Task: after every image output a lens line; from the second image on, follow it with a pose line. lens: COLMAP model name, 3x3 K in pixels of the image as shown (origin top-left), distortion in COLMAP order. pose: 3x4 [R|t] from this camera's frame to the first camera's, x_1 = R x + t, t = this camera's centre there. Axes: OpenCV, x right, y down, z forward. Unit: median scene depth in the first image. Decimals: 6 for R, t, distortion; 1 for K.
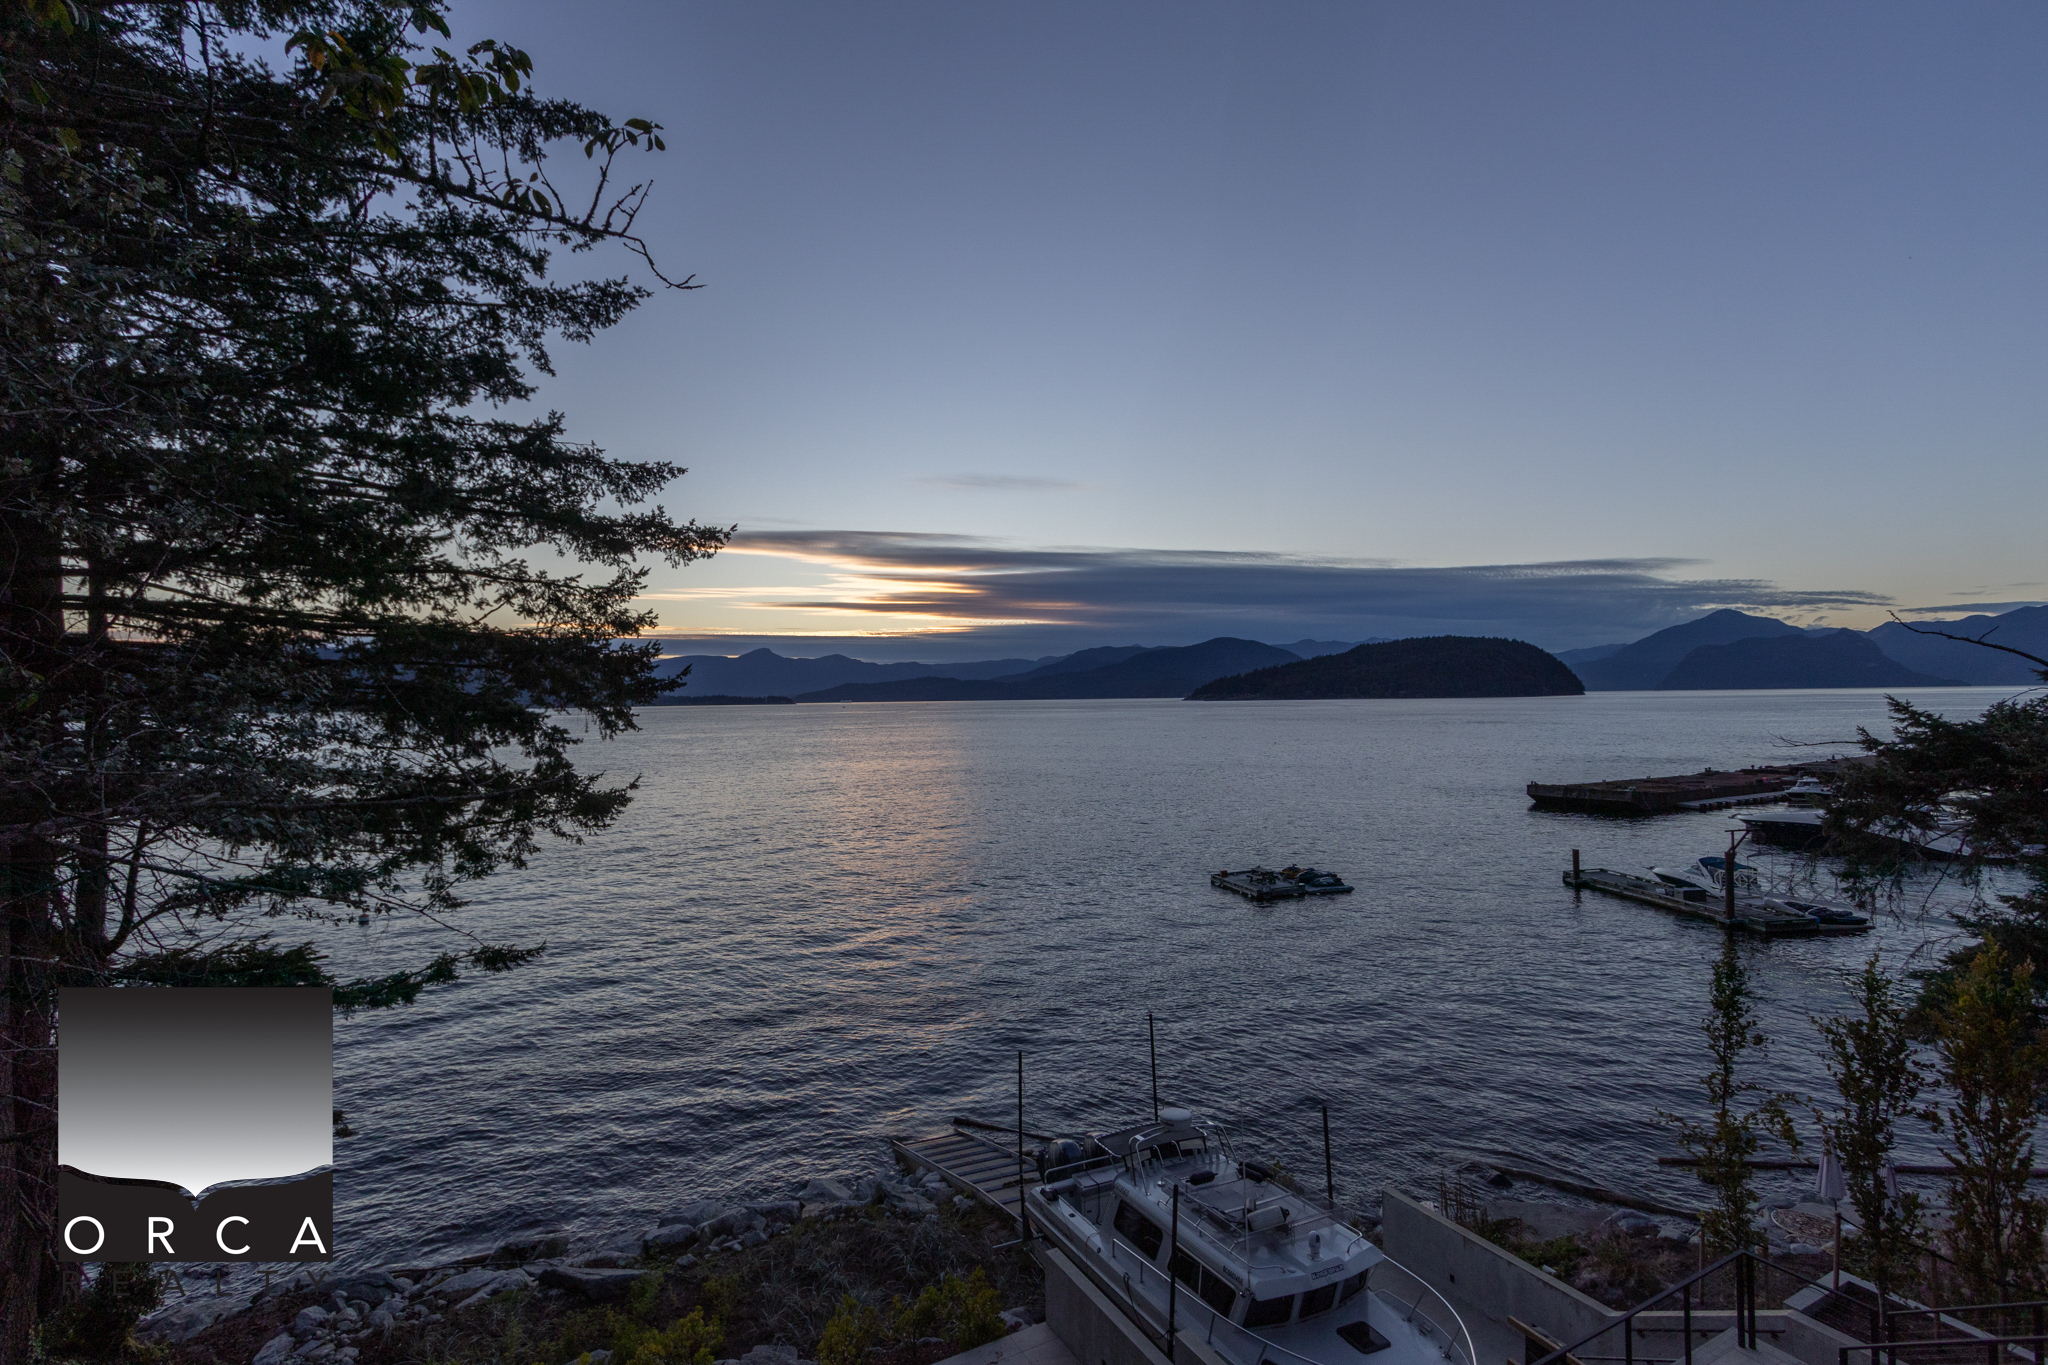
lens RADIAL K [[926.1, 0, 1000.4], [0, 926.1, 692.3], [0, 0, 1]] dist [0.003409, -0.000484]
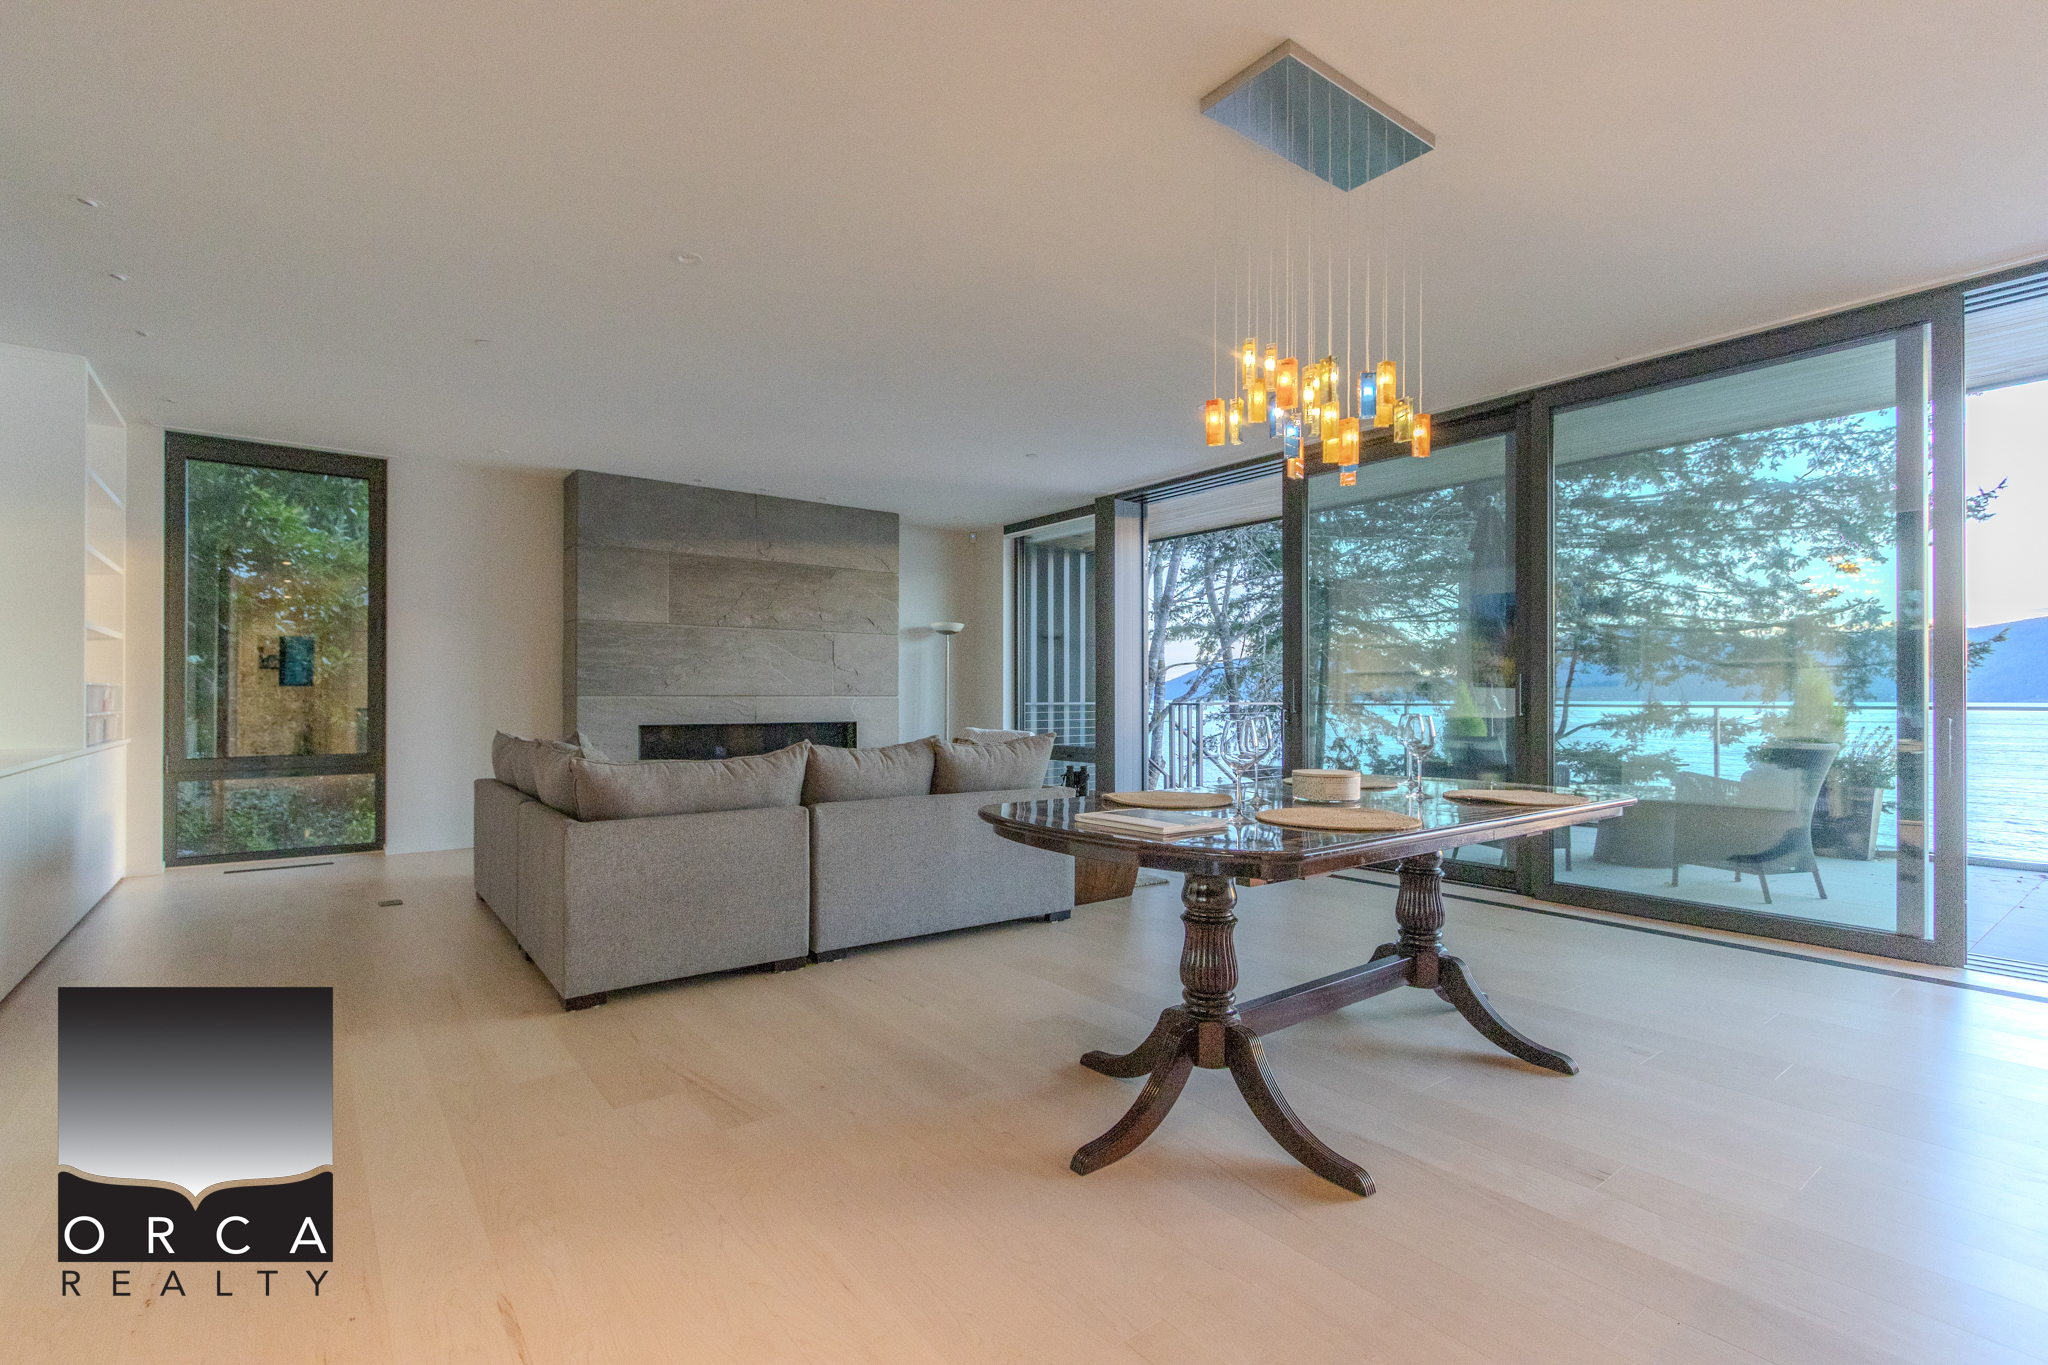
lens RADIAL K [[926.1, 0, 1000.4], [0, 926.1, 692.3], [0, 0, 1]] dist [0.003409, -0.000484]
pose [[0.167810, 0.009741, -0.985771, 0.352345], [0.006662, 0.999917, 0.011015, 0.133068], [0.985797, -0.008416, 0.167731, -0.160971]]
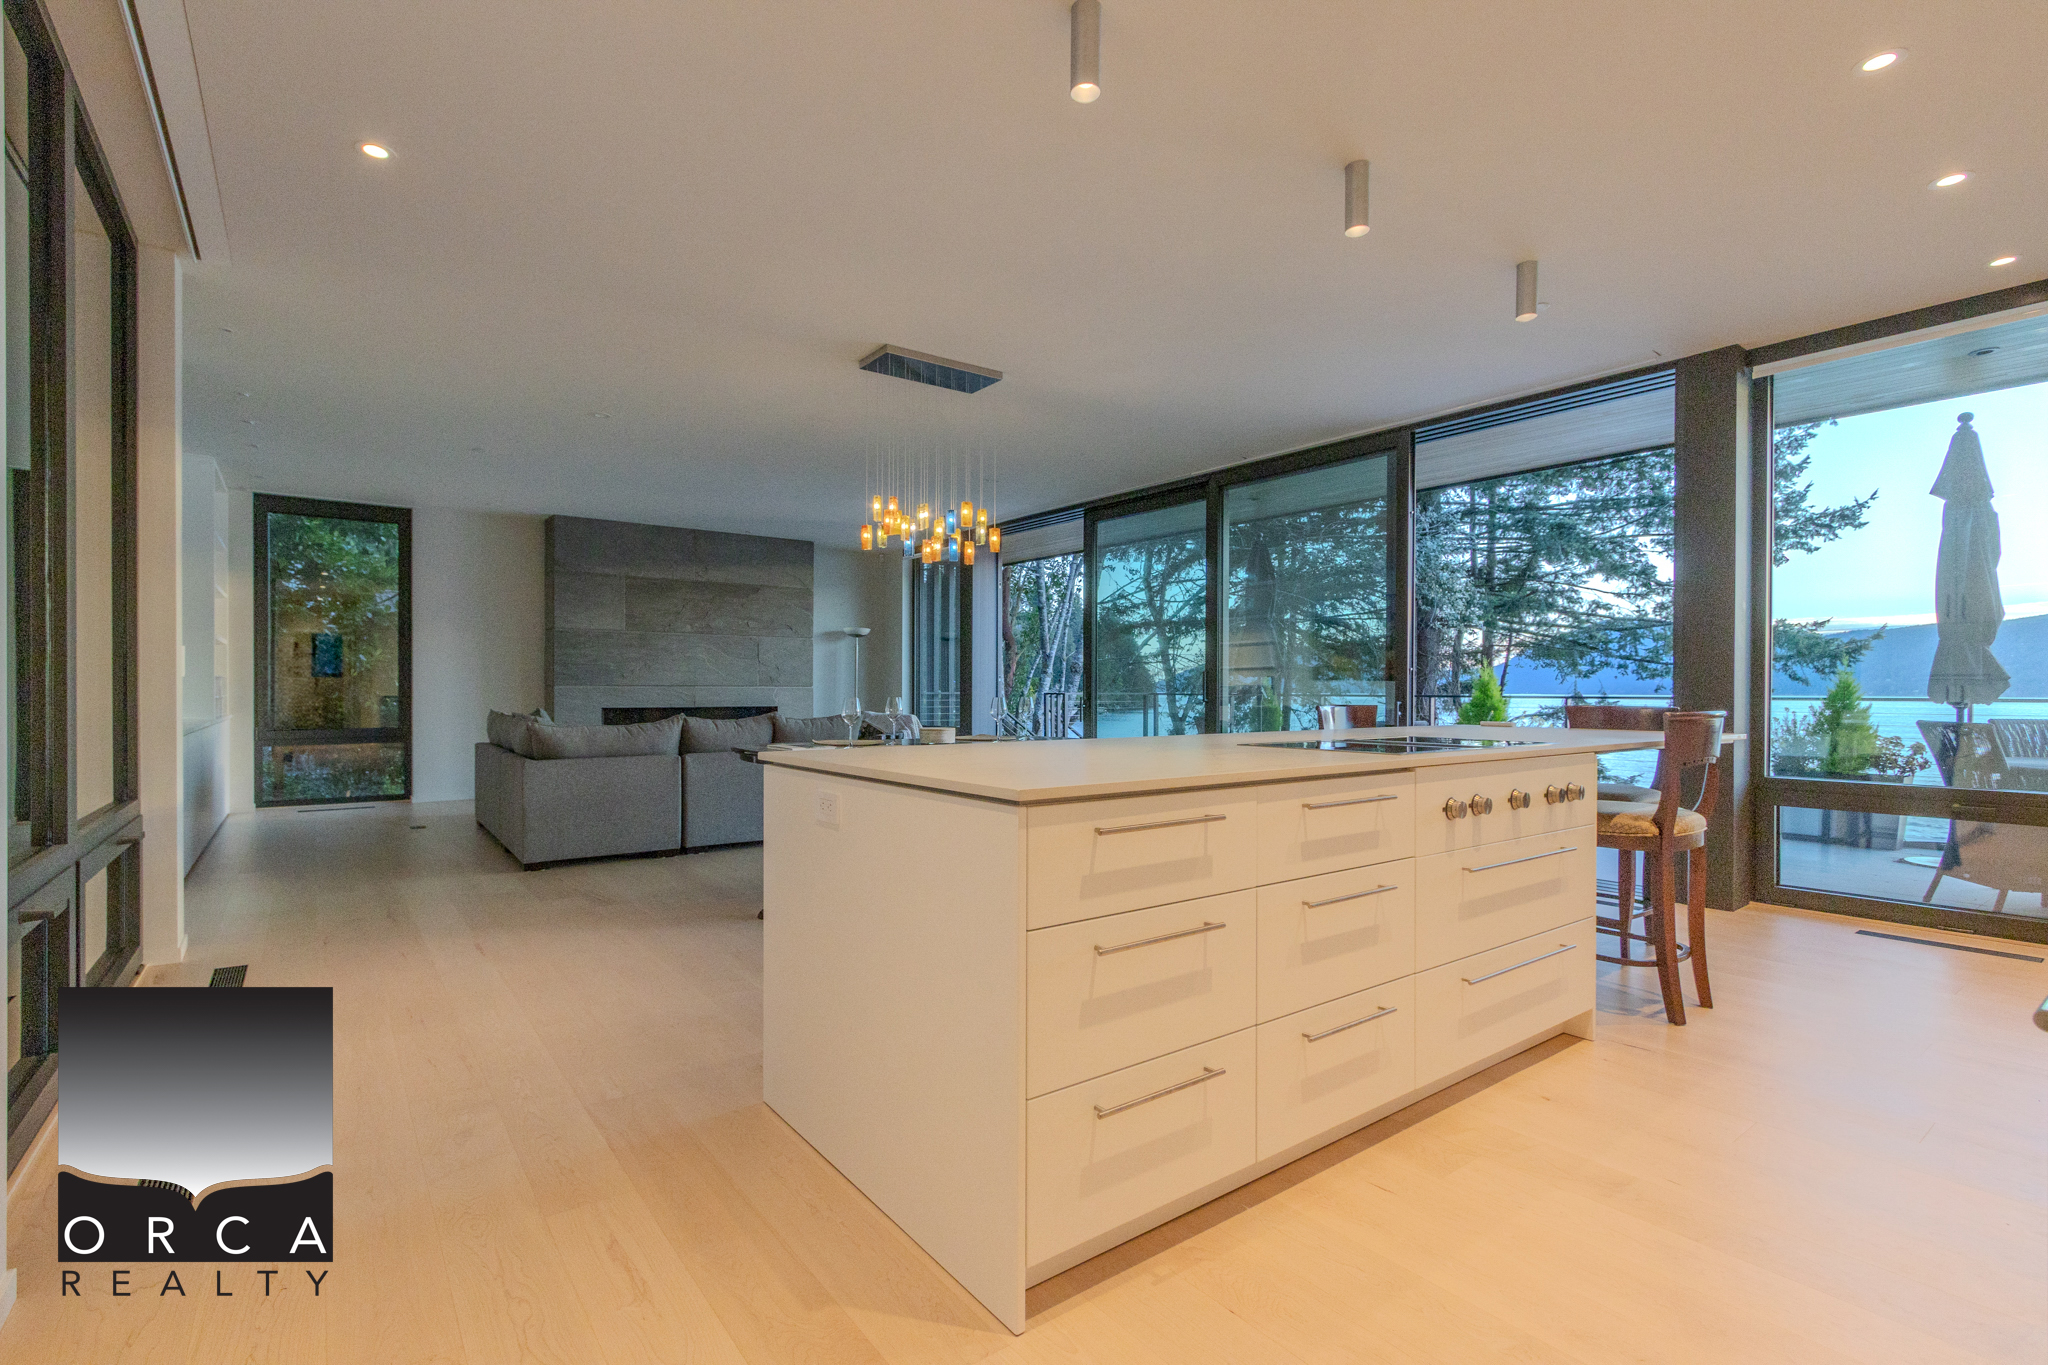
lens RADIAL K [[935.2, 0, 1005.1], [0, 935.2, 692.5], [0, 0, 1]] dist [0.004602, 0.000496]
pose [[0.153989, 0.018724, -0.987895, 0.464204], [0.004549, 0.999796, 0.019659, 0.132622], [0.988062, -0.007521, 0.153873, -0.114982]]
